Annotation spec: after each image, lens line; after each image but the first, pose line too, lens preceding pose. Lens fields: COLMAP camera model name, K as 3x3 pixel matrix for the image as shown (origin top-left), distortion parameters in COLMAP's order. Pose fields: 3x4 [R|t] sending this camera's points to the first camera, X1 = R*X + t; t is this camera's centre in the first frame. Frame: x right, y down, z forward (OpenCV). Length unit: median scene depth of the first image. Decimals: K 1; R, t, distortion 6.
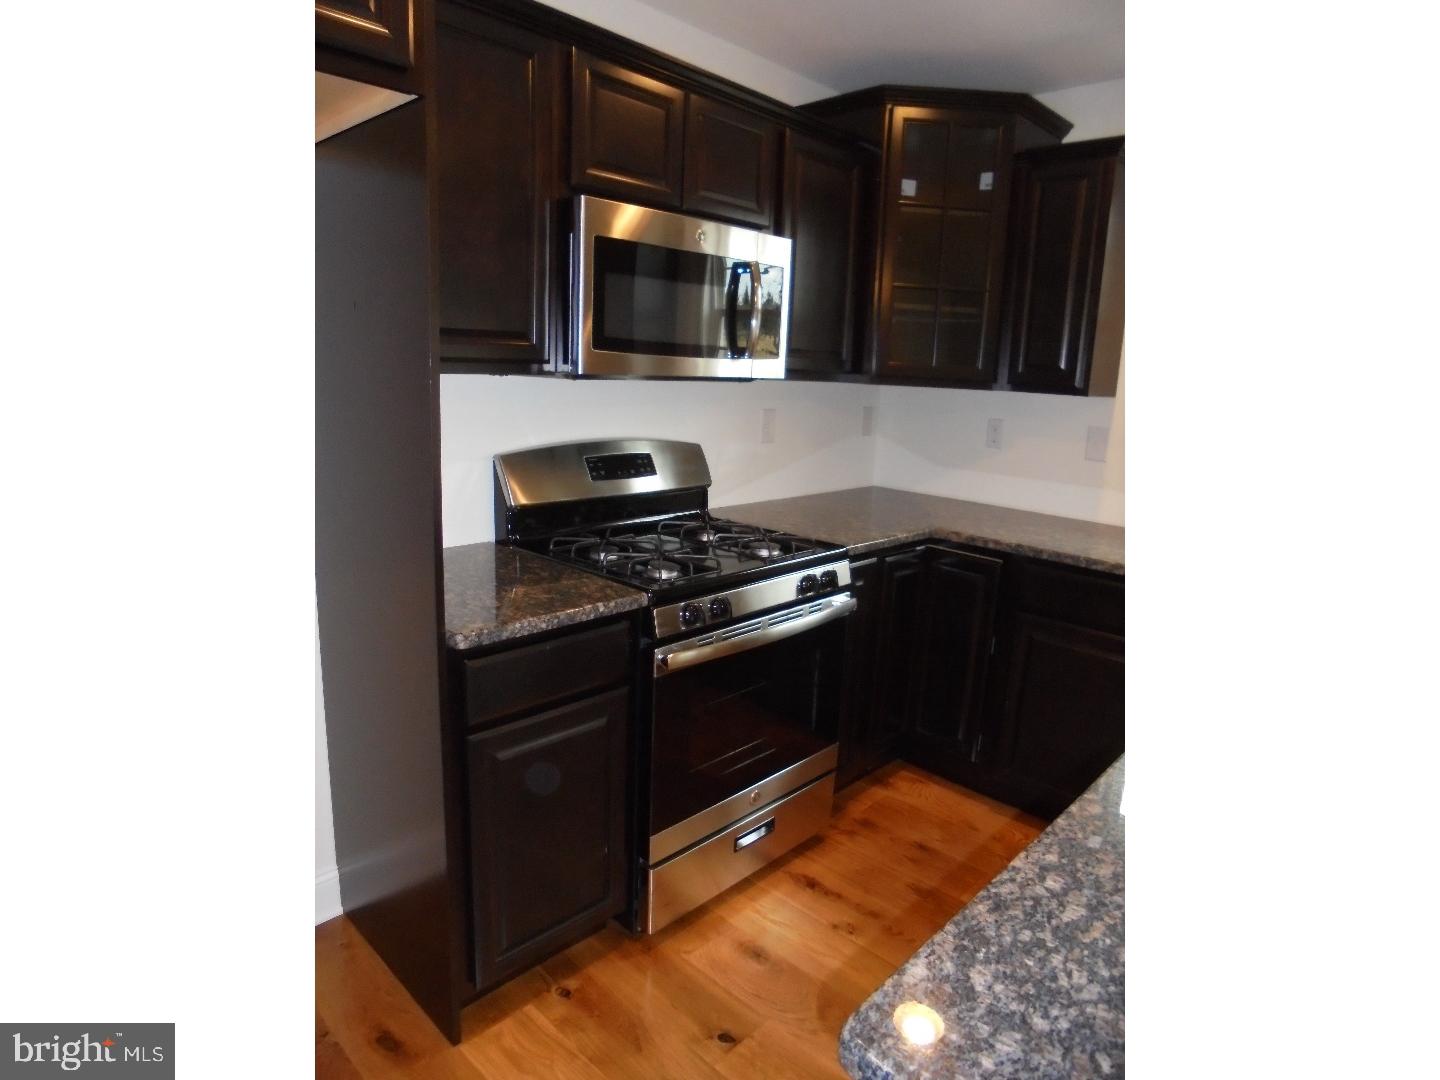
lens RADIAL K [[815.8, 0, 720.0], [0, 815.8, 540.0], [0, 0, 1]] dist [-0.111879, 0.086911]
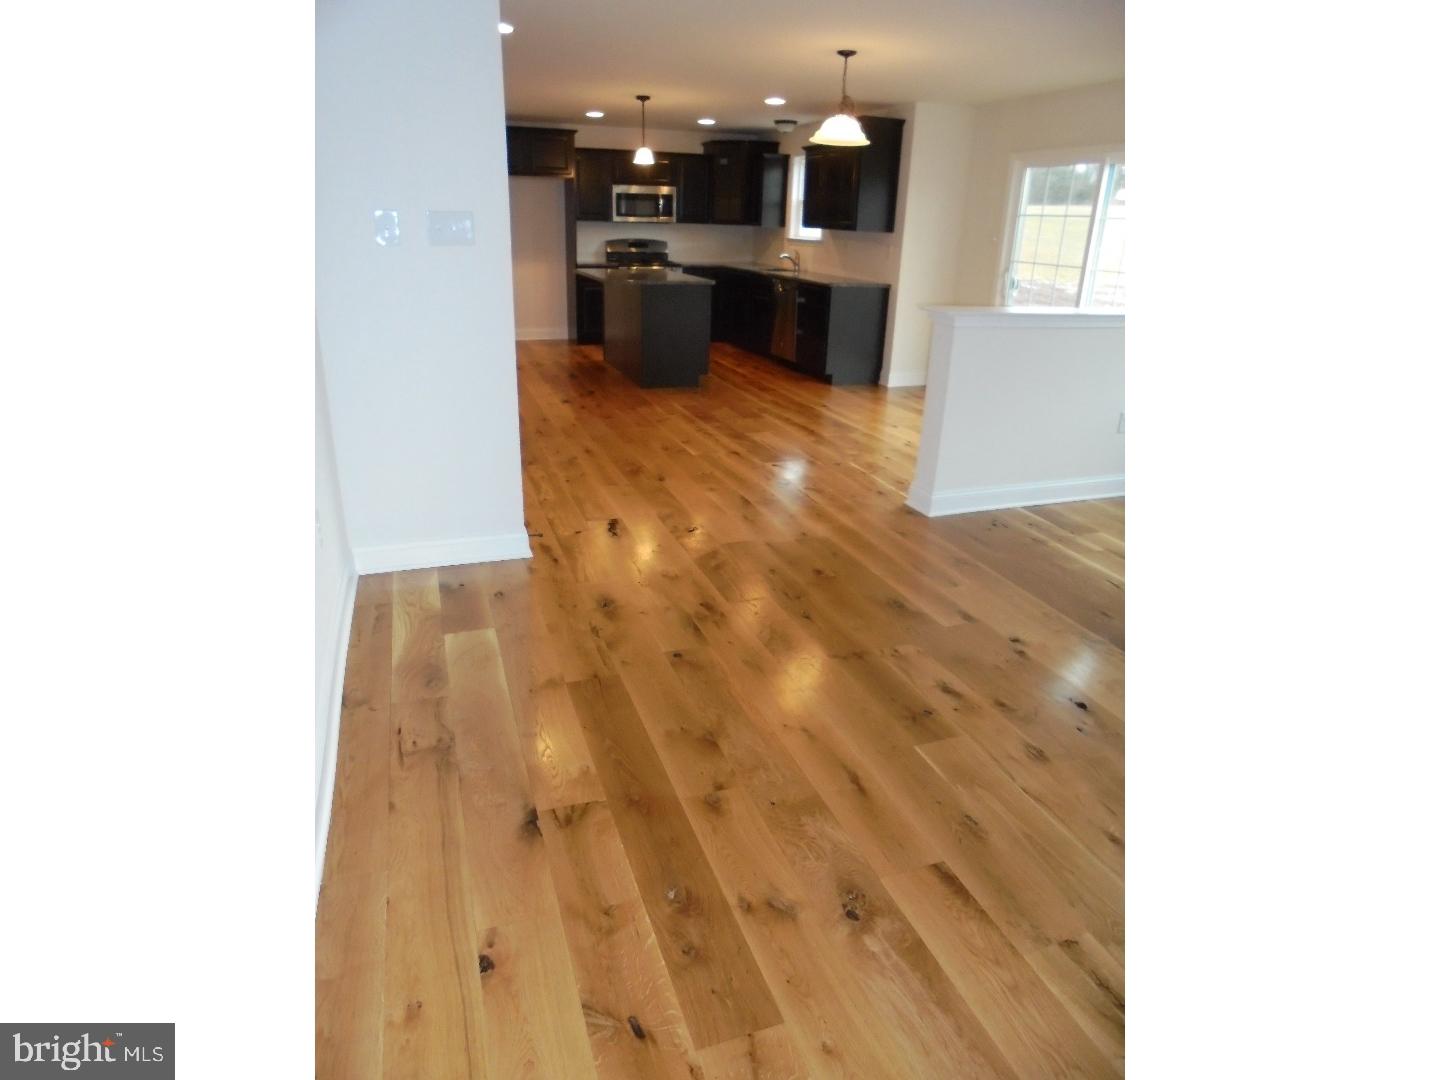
lens RADIAL K [[815.8, 0, 720.0], [0, 815.8, 540.0], [0, 0, 1]] dist [-0.111879, 0.086911]
pose [[0.899631, 0.143559, -0.412378, 2.189029], [-0.081095, 0.982910, 0.165262, 0.681995], [0.429055, -0.115233, 0.895898, -2.687665]]
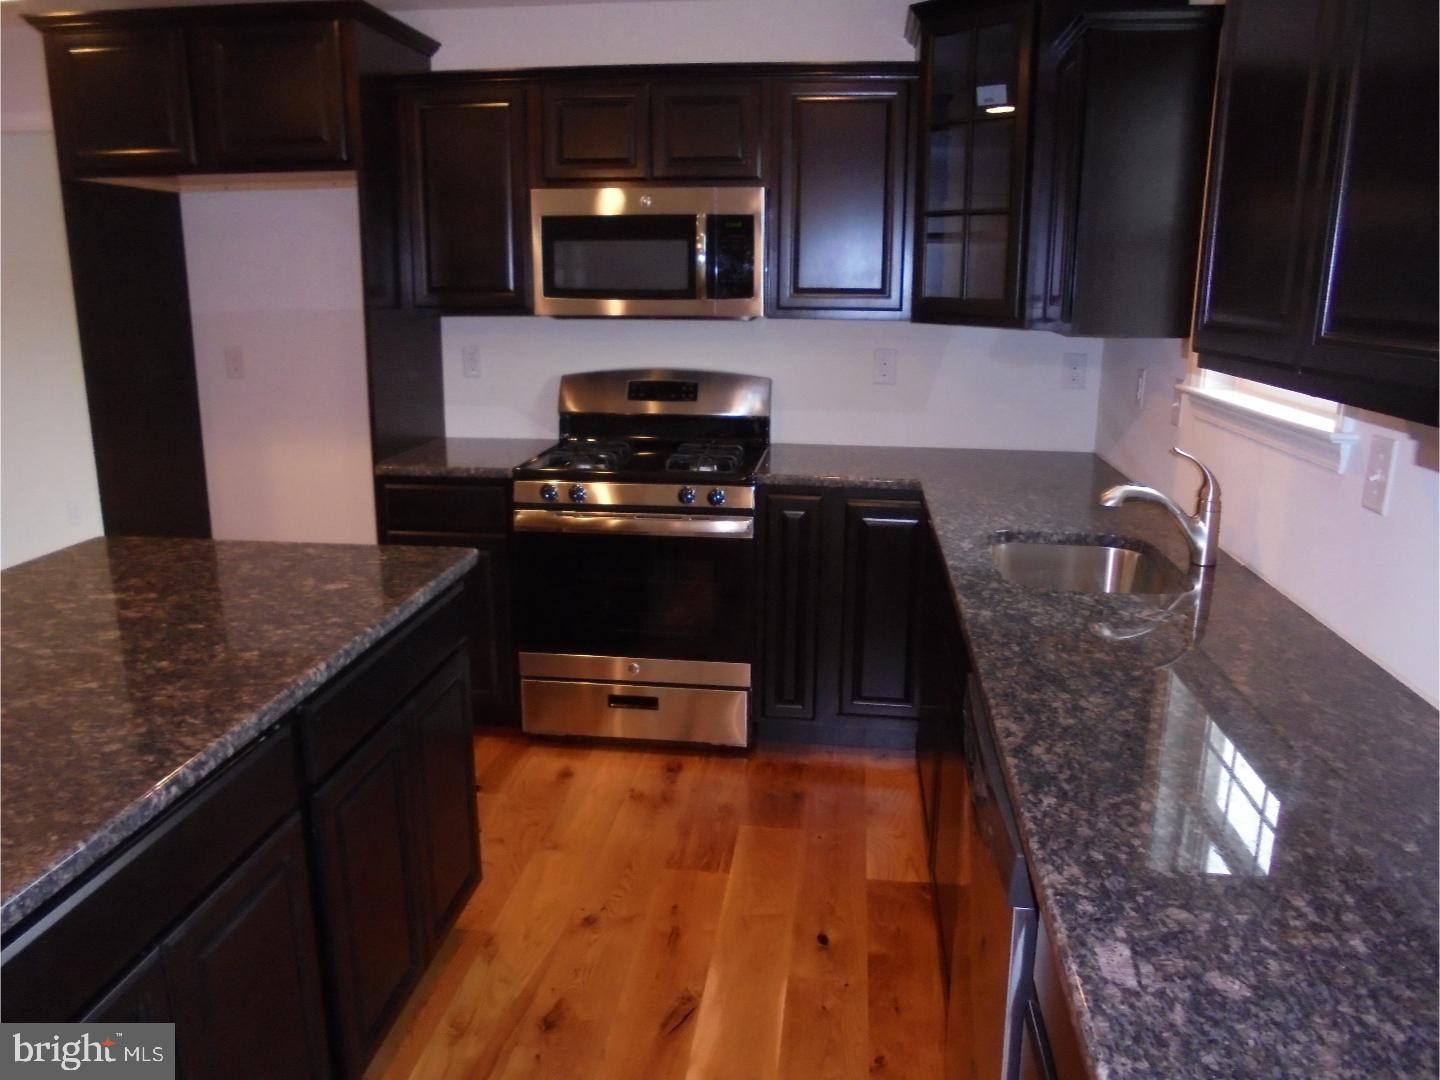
lens RADIAL K [[1088.1, 0, 730.8], [0, 1088.1, 544.7], [0, 0, 1]] dist [-0.119191, 0.102645]
pose [[0.606047, 0.155336, -0.780114, 1.246601], [-0.149837, 0.985483, 0.079825, -0.010723], [0.781189, 0.068513, 0.620524, 0.103373]]
